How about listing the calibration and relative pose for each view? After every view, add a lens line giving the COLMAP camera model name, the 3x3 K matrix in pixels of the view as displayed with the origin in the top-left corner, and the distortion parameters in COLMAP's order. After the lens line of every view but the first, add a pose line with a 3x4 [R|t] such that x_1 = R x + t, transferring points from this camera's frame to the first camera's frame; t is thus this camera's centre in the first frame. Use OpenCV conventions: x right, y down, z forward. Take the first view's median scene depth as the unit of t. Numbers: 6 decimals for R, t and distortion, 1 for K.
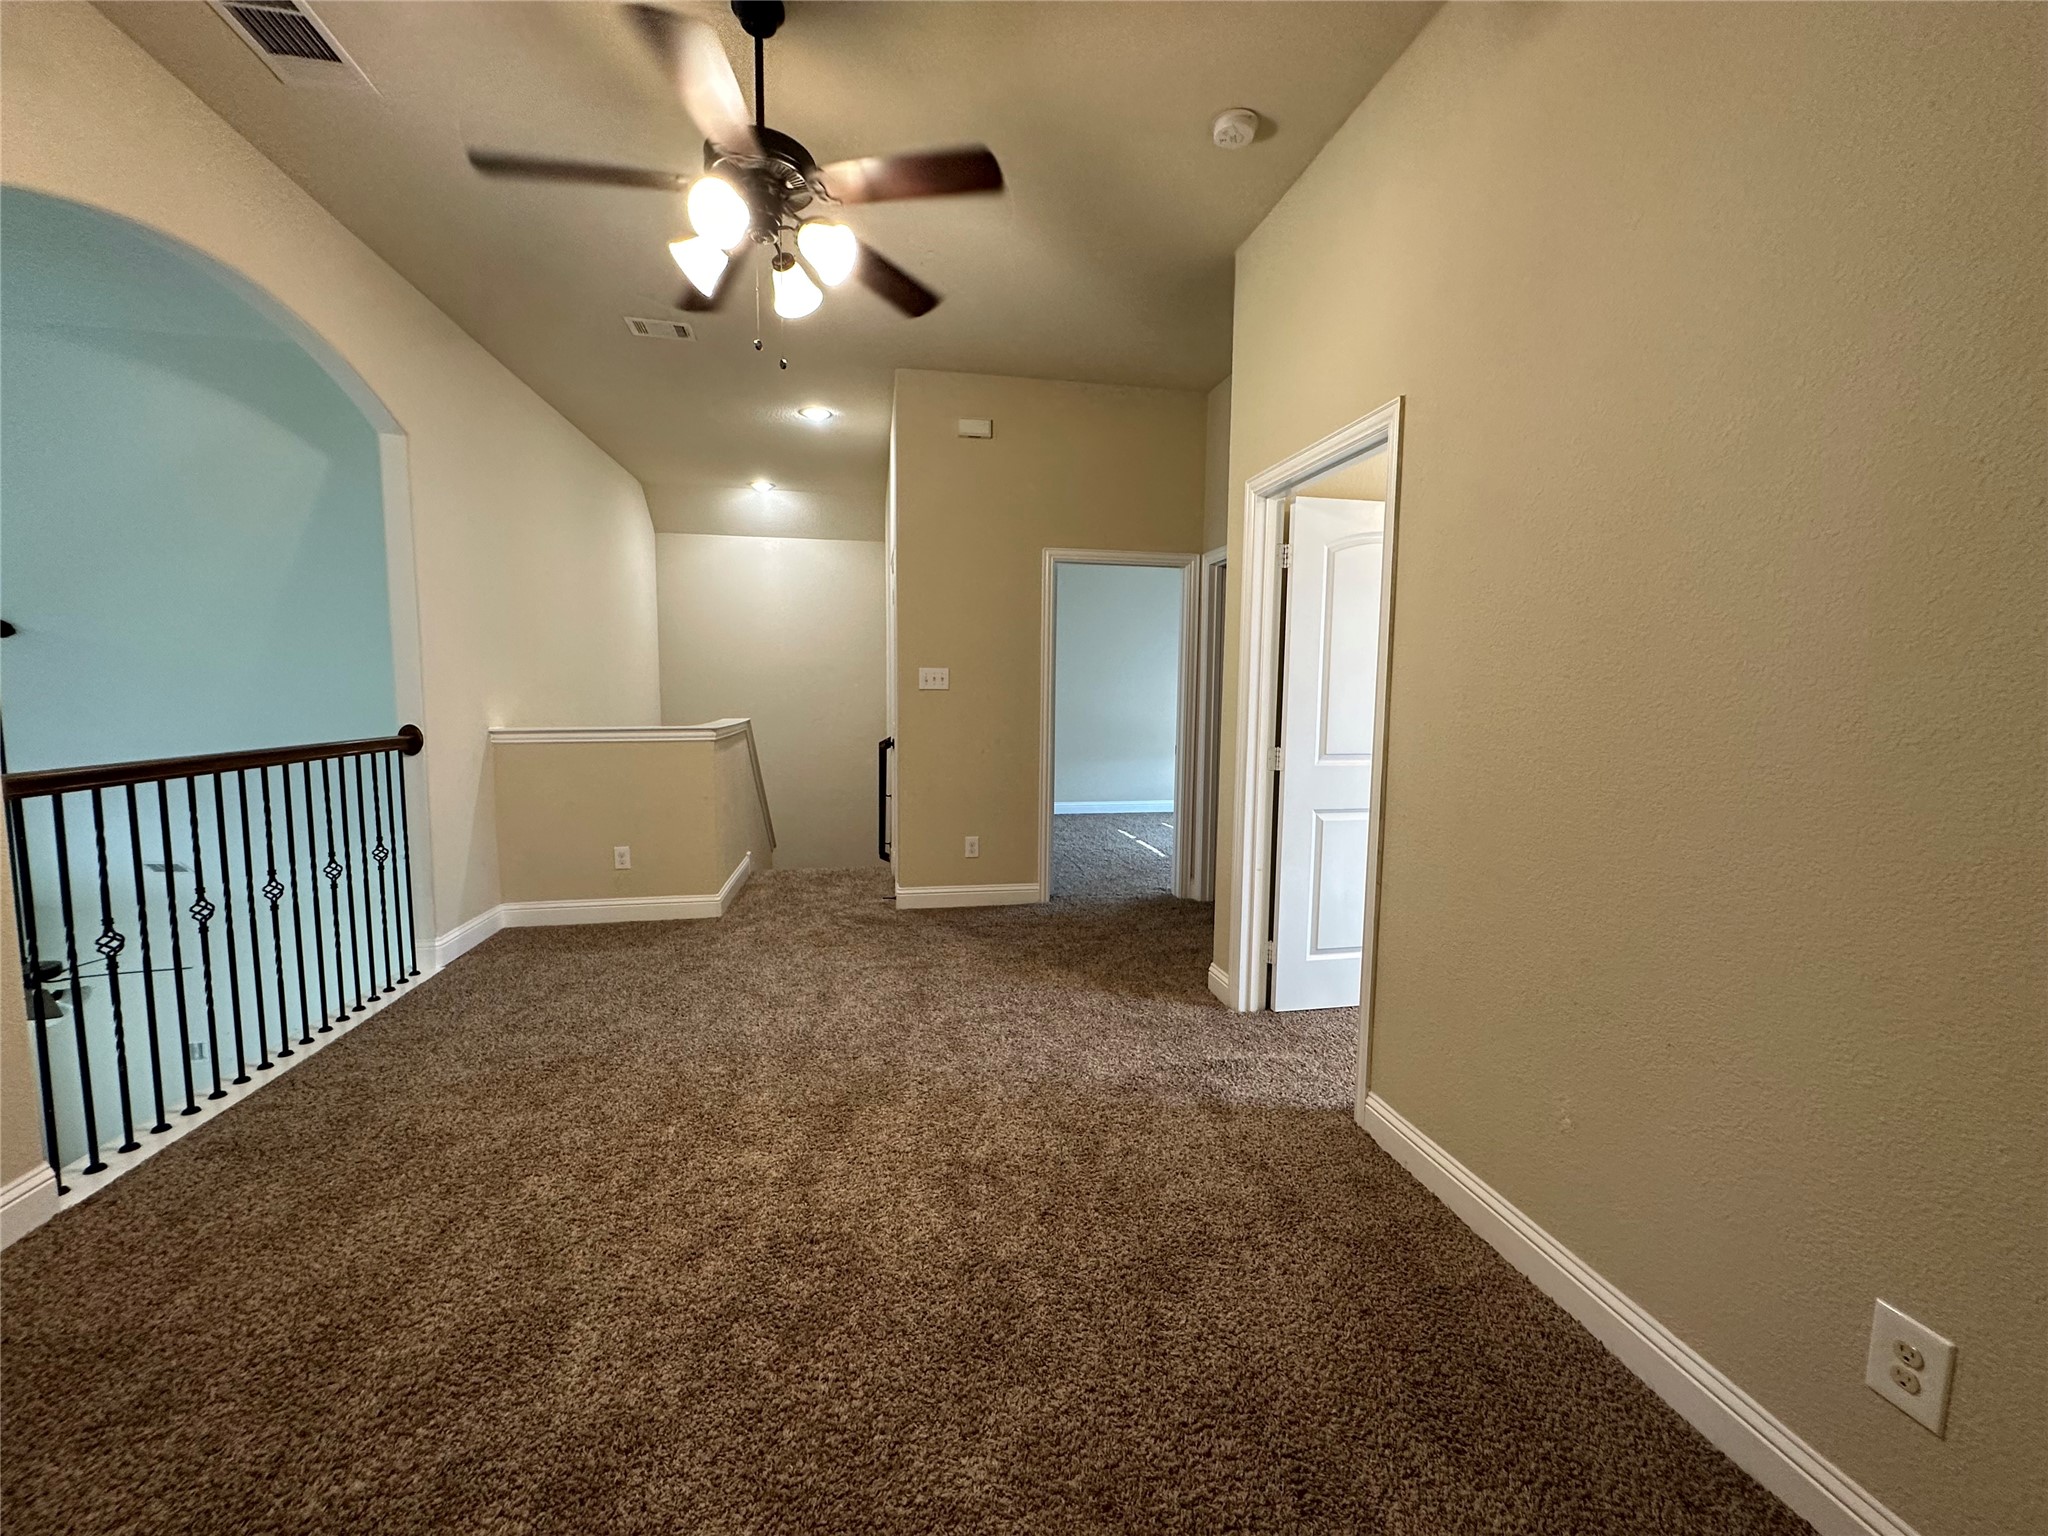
lens RADIAL K [[817.8, 0, 1024.0], [0, 817.8, 768.0], [0, 0, 1]] dist [-0.003813, 0.000552]
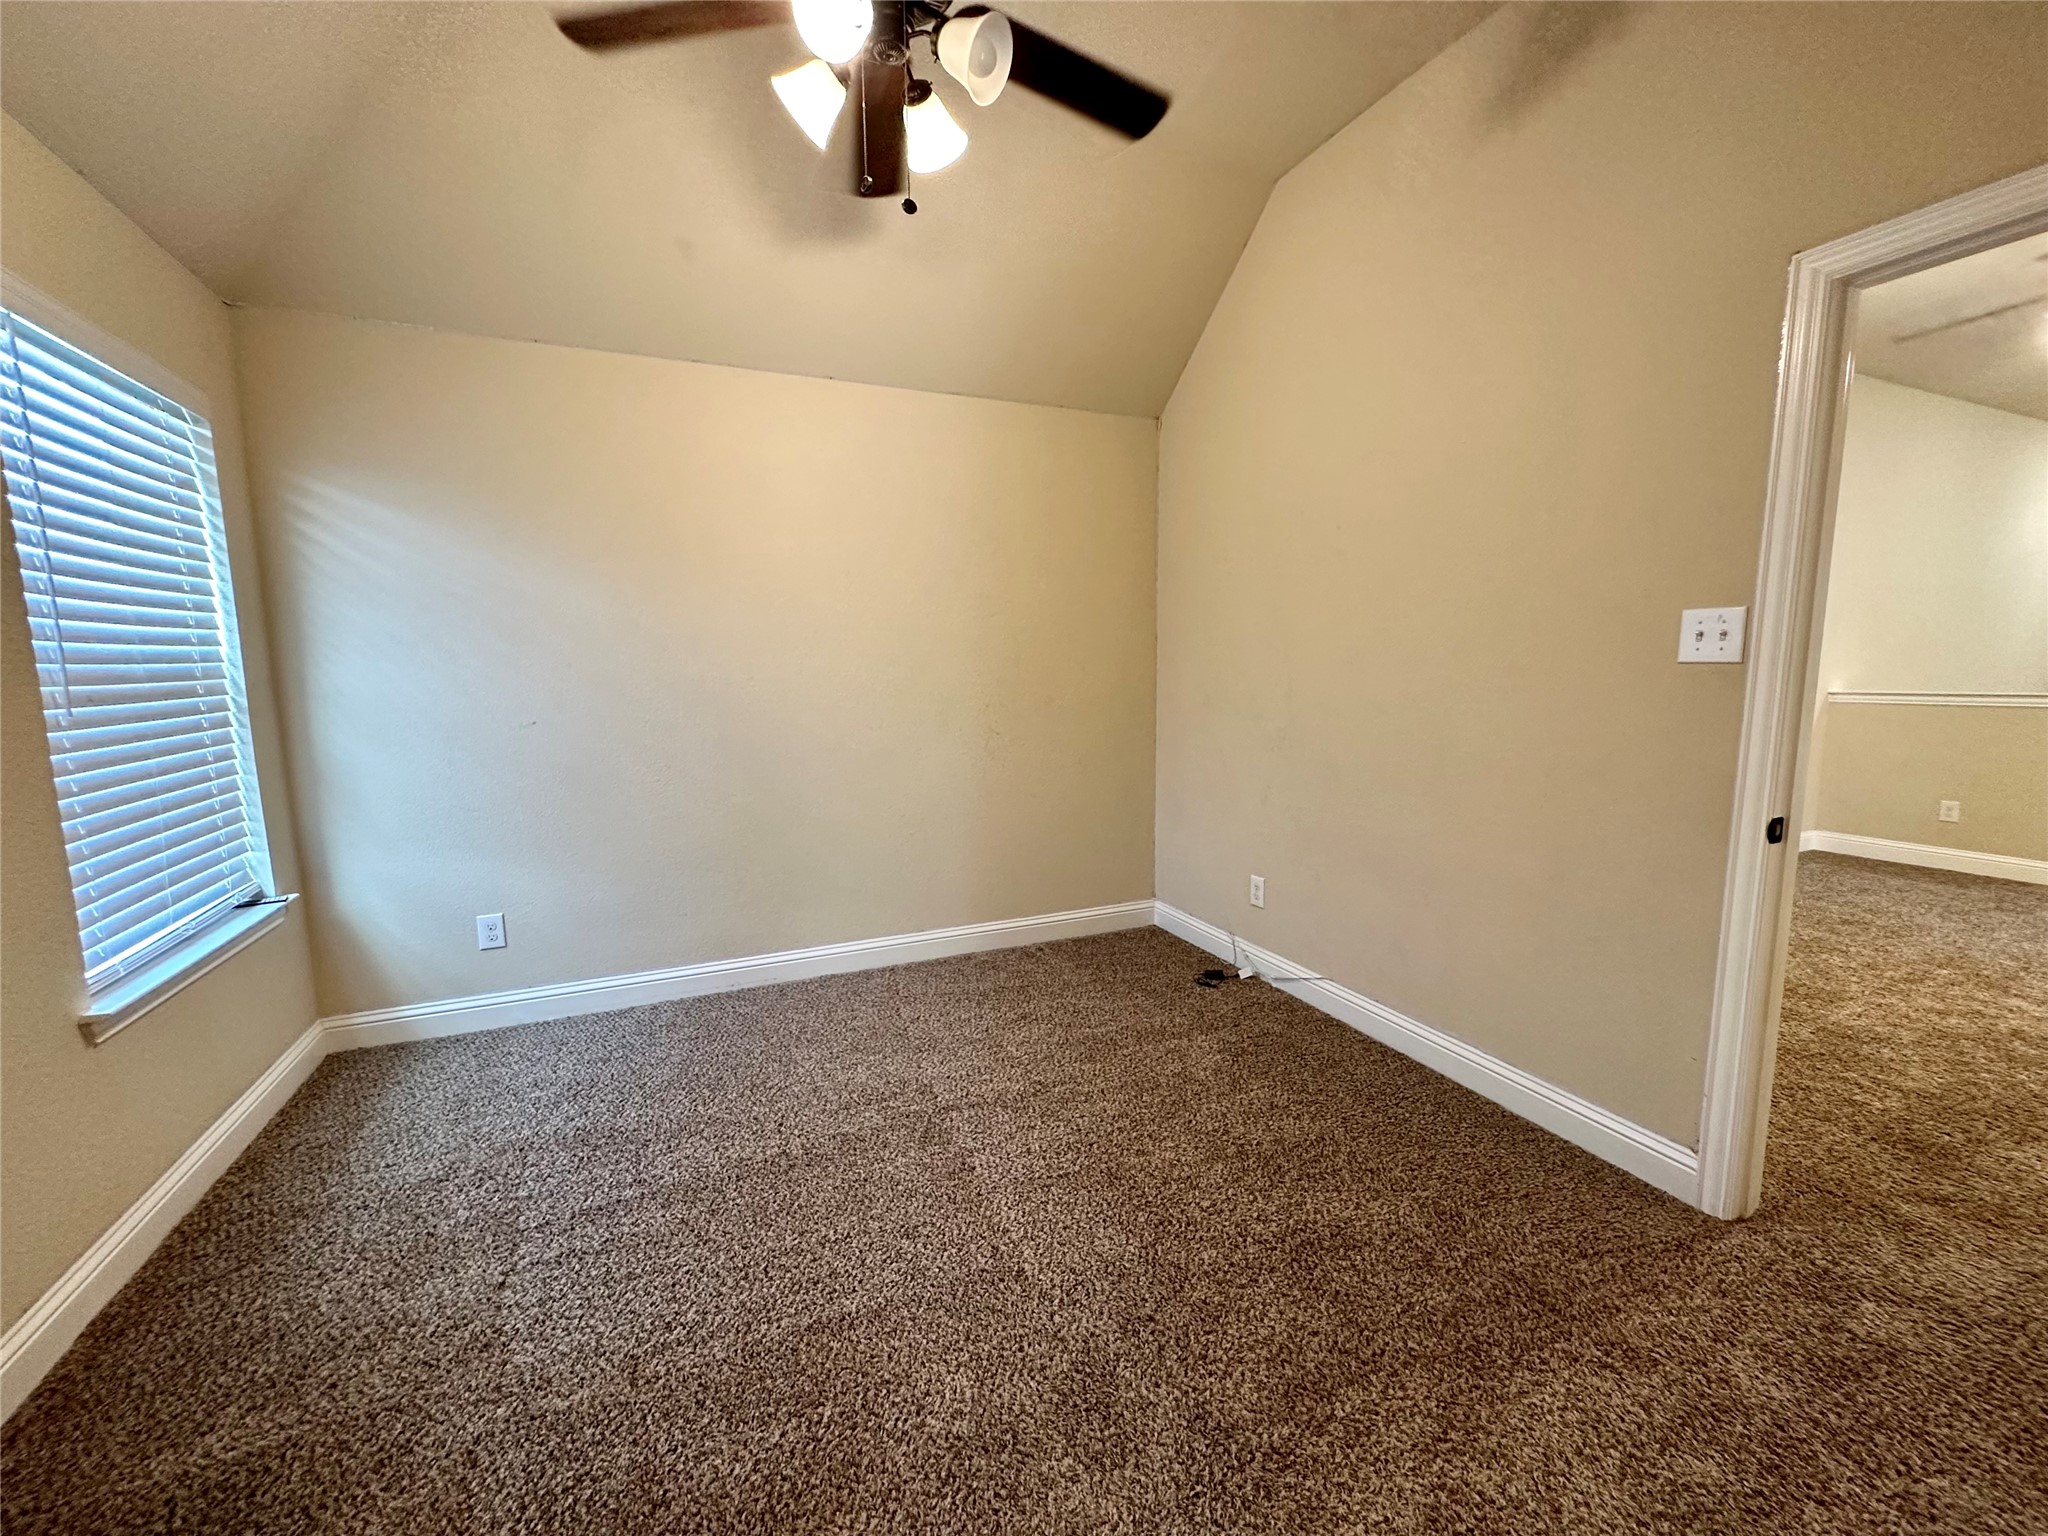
lens RADIAL K [[817.8, 0, 1024.0], [0, 817.8, 768.0], [0, 0, 1]] dist [-0.003813, 0.000552]
pose [[0.230367, 0.114717, -0.966318, 0.355251], [-0.084266, 0.991648, 0.097635, 0.065565], [0.969449, 0.058935, 0.238110, -0.612352]]
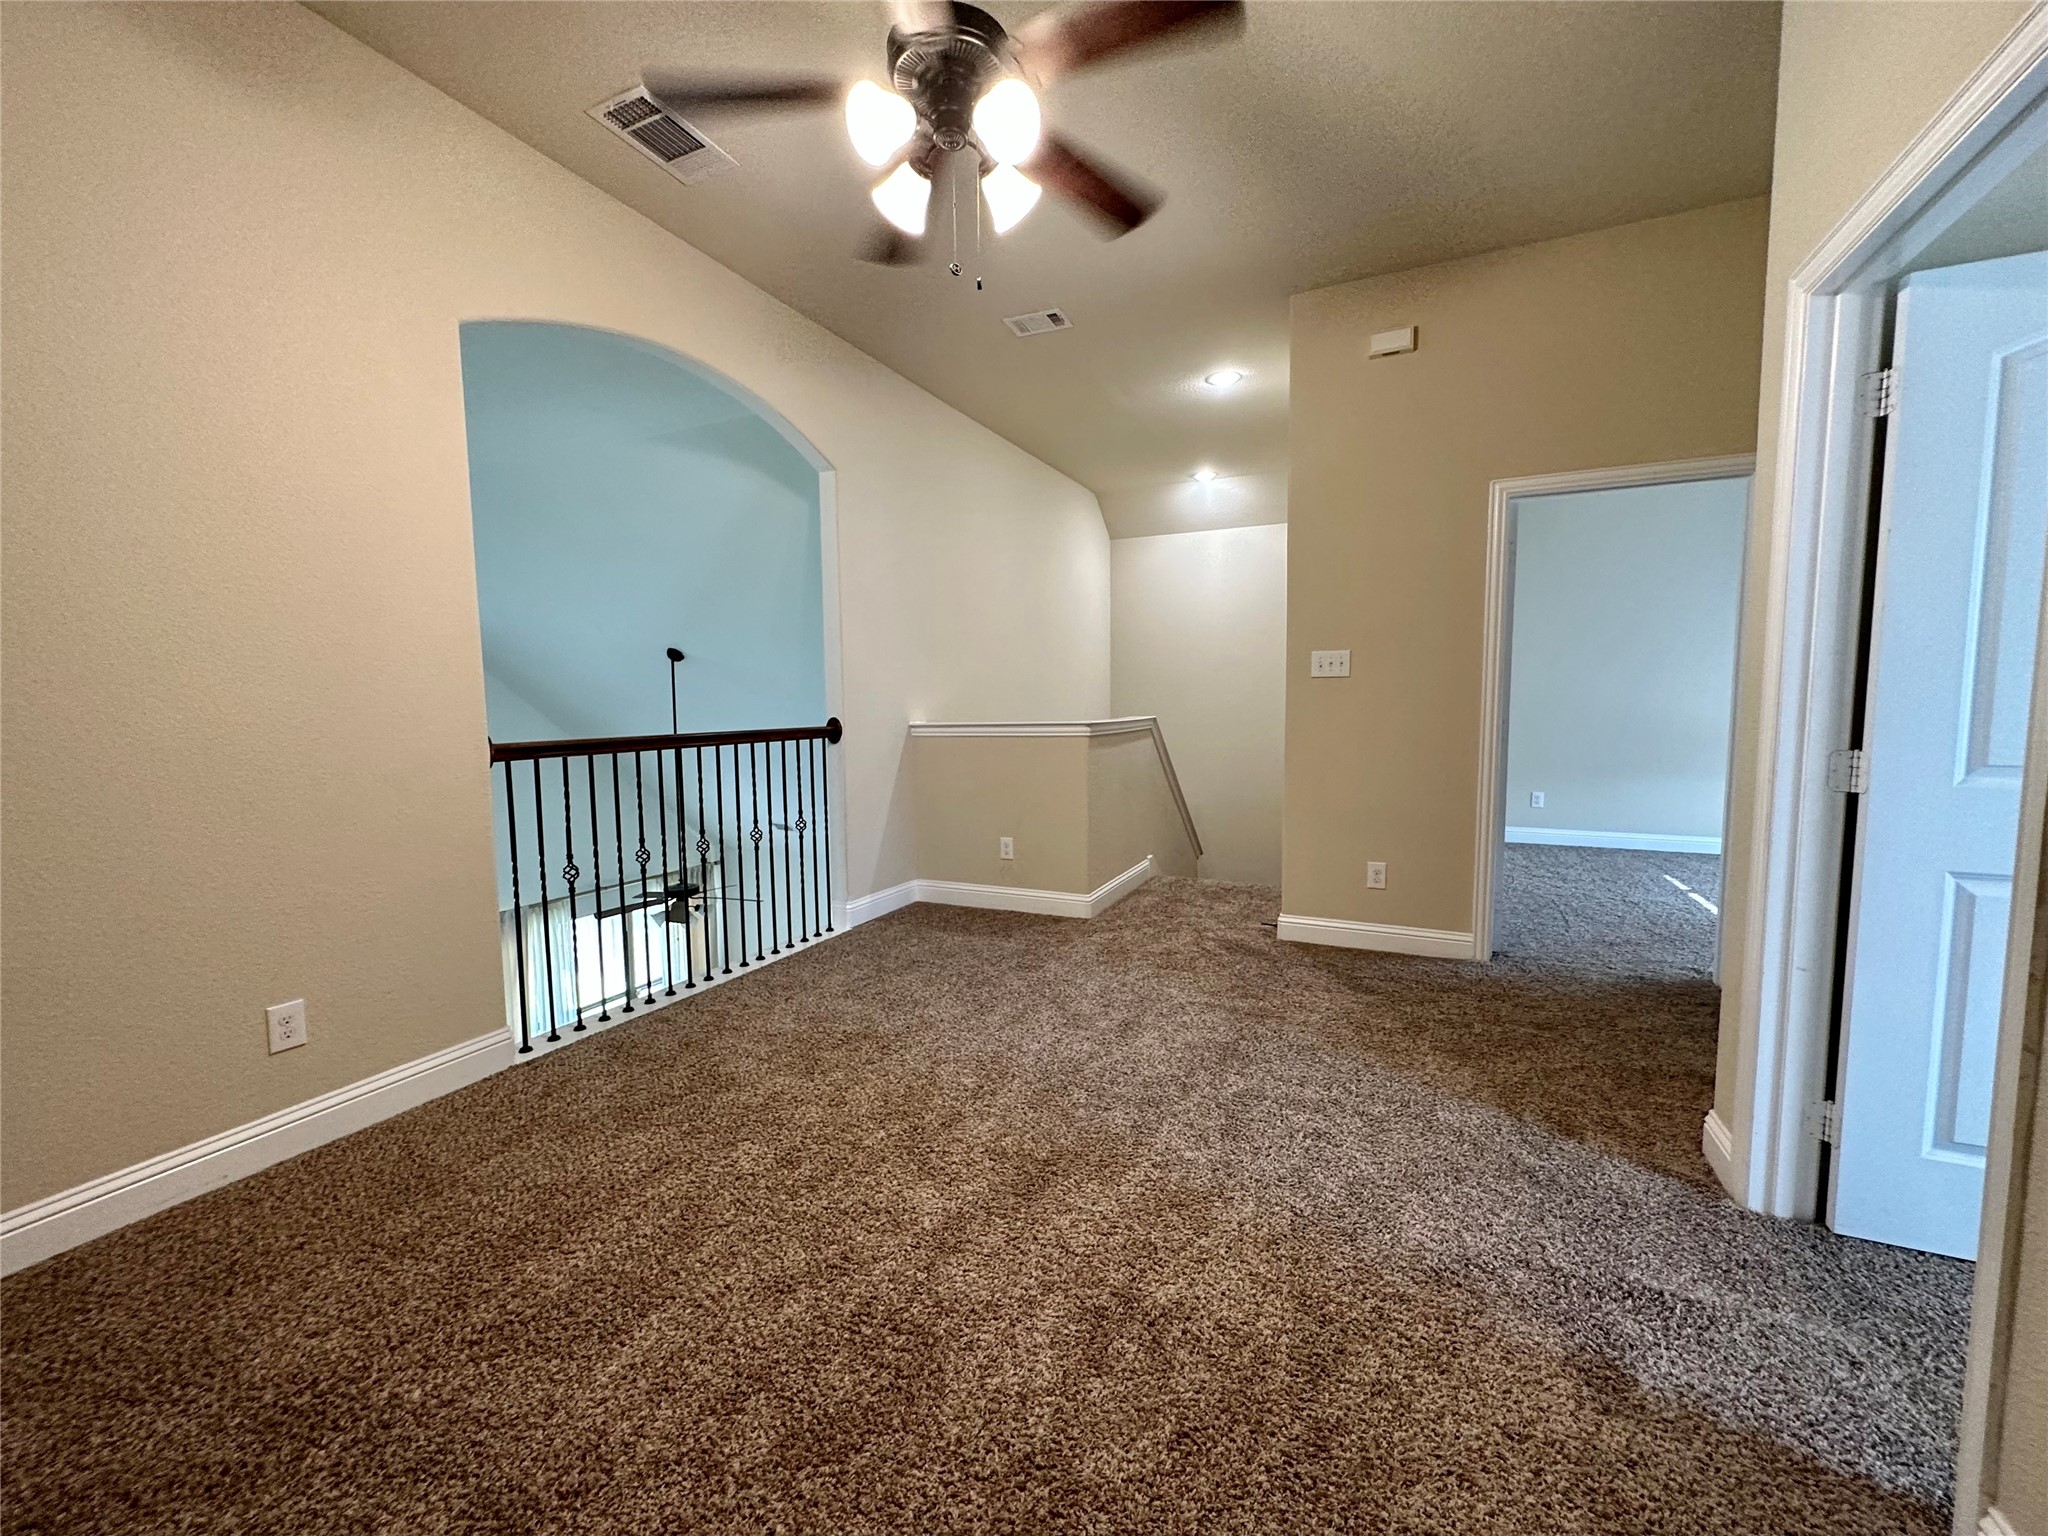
lens RADIAL K [[817.8, 0, 1024.0], [0, 817.8, 768.0], [0, 0, 1]] dist [-0.003813, 0.000552]
pose [[0.810121, 0.033443, -0.585309, 0.168255], [-0.039915, 0.999201, 0.001846, 0.007124], [0.584903, 0.021867, 0.810808, 0.221947]]
